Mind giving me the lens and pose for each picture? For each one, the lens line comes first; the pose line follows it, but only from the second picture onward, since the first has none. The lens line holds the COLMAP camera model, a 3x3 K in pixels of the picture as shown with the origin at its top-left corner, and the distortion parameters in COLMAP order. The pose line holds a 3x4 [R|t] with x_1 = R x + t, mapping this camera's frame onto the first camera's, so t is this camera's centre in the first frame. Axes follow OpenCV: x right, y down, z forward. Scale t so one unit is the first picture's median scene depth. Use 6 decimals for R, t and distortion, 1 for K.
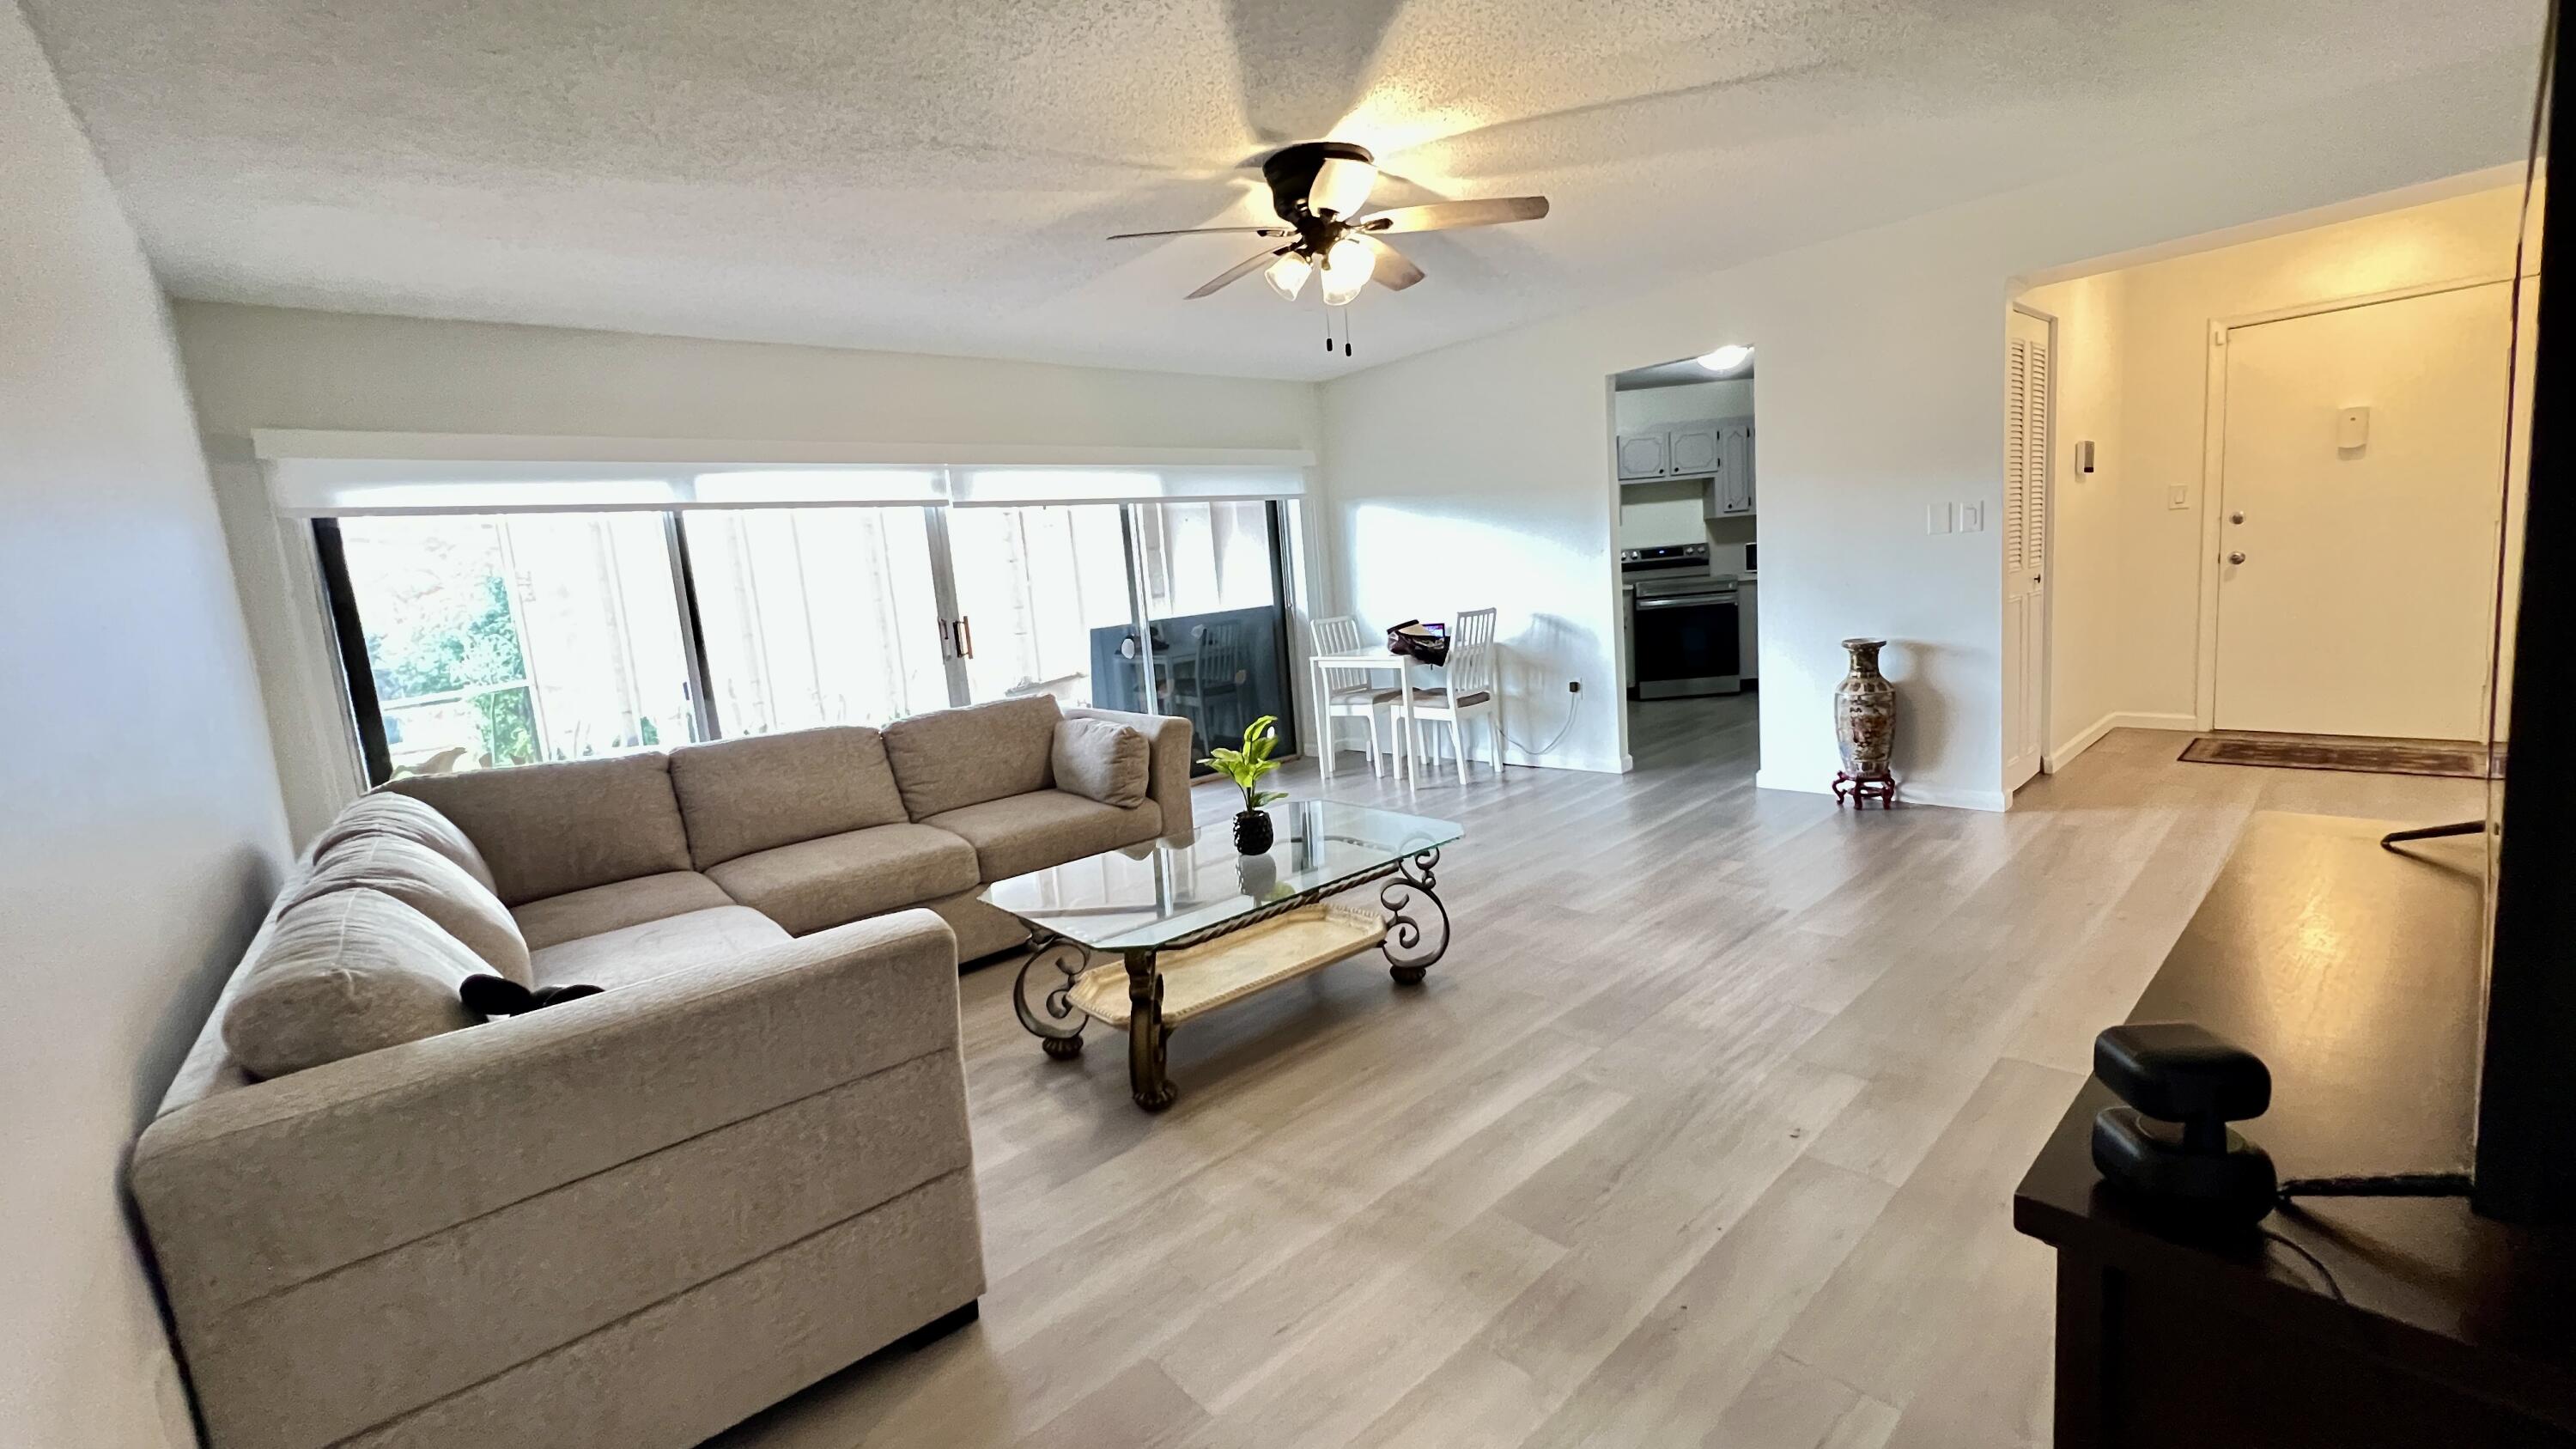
lens RADIAL K [[1034.9, 0, 1285.3], [0, 1034.9, 718.4], [0, 0, 1]] dist [0.001912, 0.000416]
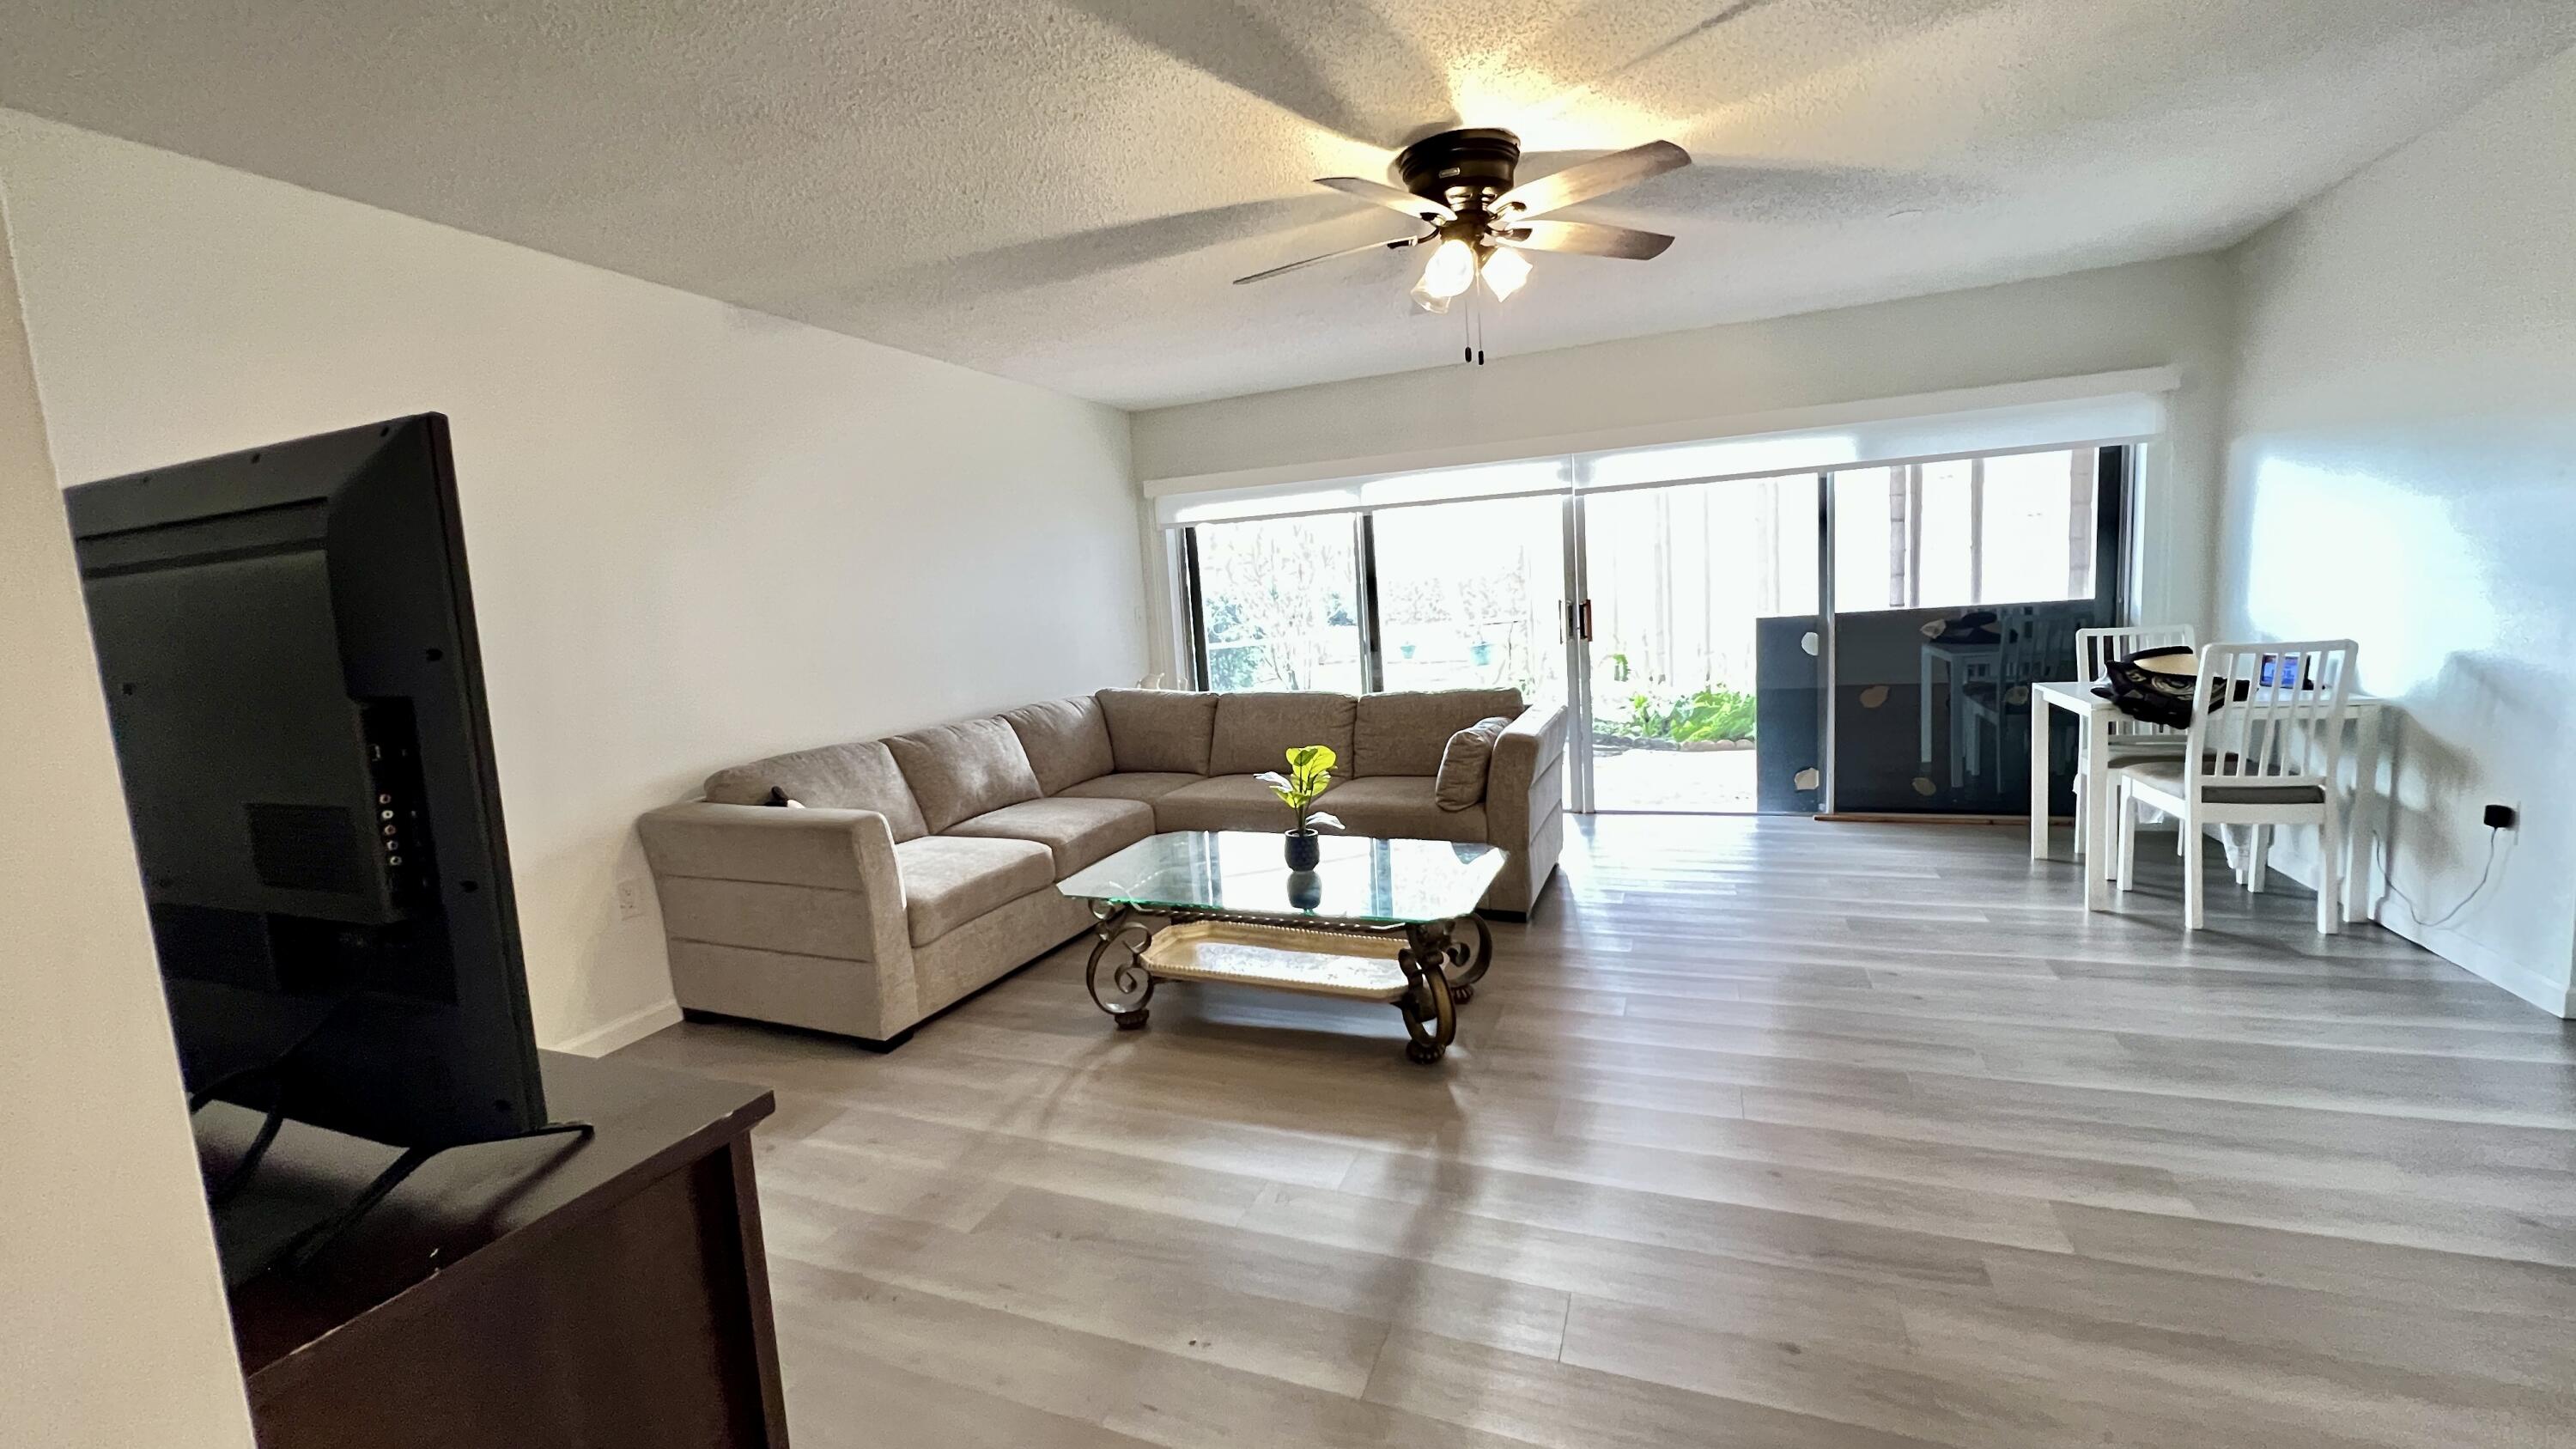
lens RADIAL K [[1034.9, 0, 1282.5], [0, 1034.9, 712.3], [0, 0, 1]] dist [0.001912, 0.000416]
pose [[0.441480, 0.160436, -0.882811, 0.497323], [-0.100918, 0.986520, 0.128816, -0.093067], [0.891578, 0.032222, 0.451720, 0.277677]]
